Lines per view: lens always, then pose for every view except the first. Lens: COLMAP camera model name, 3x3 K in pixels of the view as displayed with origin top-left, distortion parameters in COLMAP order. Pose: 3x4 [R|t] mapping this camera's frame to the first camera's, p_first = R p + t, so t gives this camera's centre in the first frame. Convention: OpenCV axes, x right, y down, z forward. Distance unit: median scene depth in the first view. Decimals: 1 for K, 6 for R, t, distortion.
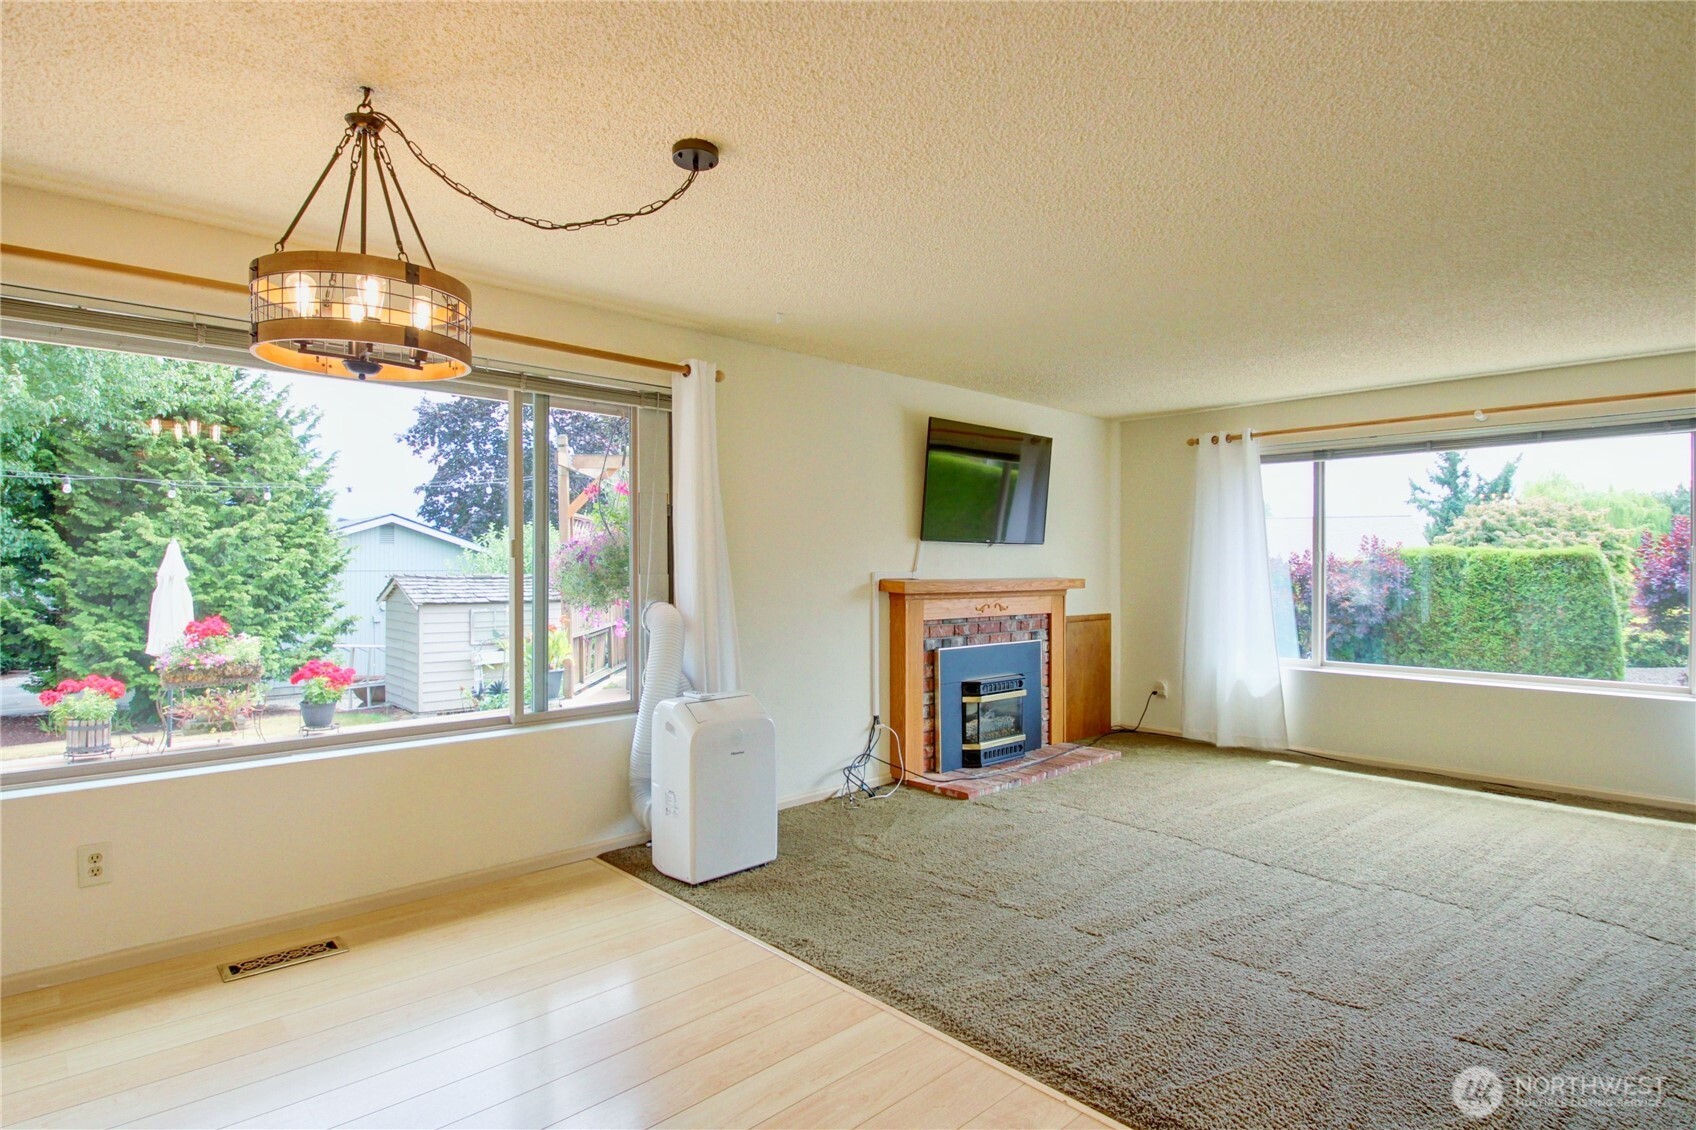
lens RADIAL K [[876.8, 0, 831.9], [0, 876.8, 575.6], [0, 0, 1]] dist [0.011691, -0.024088]
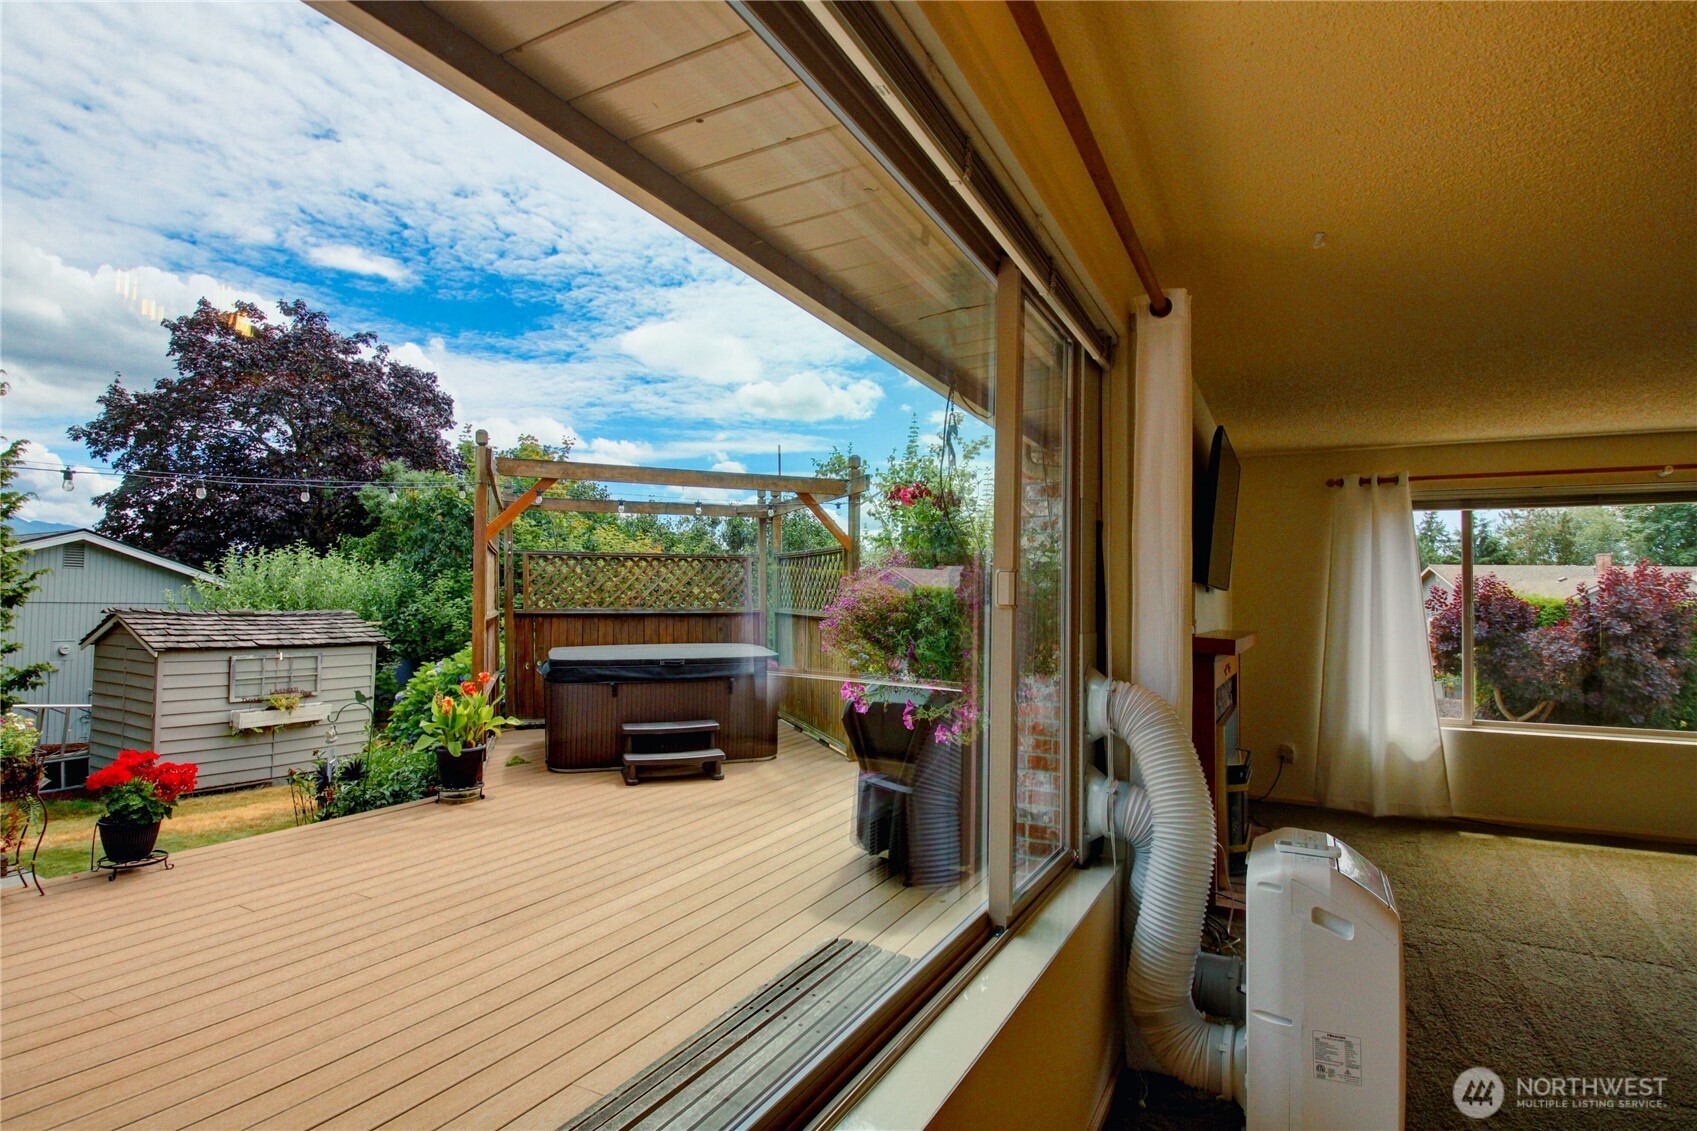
lens RADIAL K [[848.7, 0, 840.2], [0, 848.7, 568.4], [0, 0, 1]] dist [0.007535, -0.021797]
pose [[0.948308, 0.027499, 0.316157, -0.374823], [-0.010810, 0.998460, -0.054422, -0.008436], [-0.317167, 0.048191, 0.947145, 0.334011]]
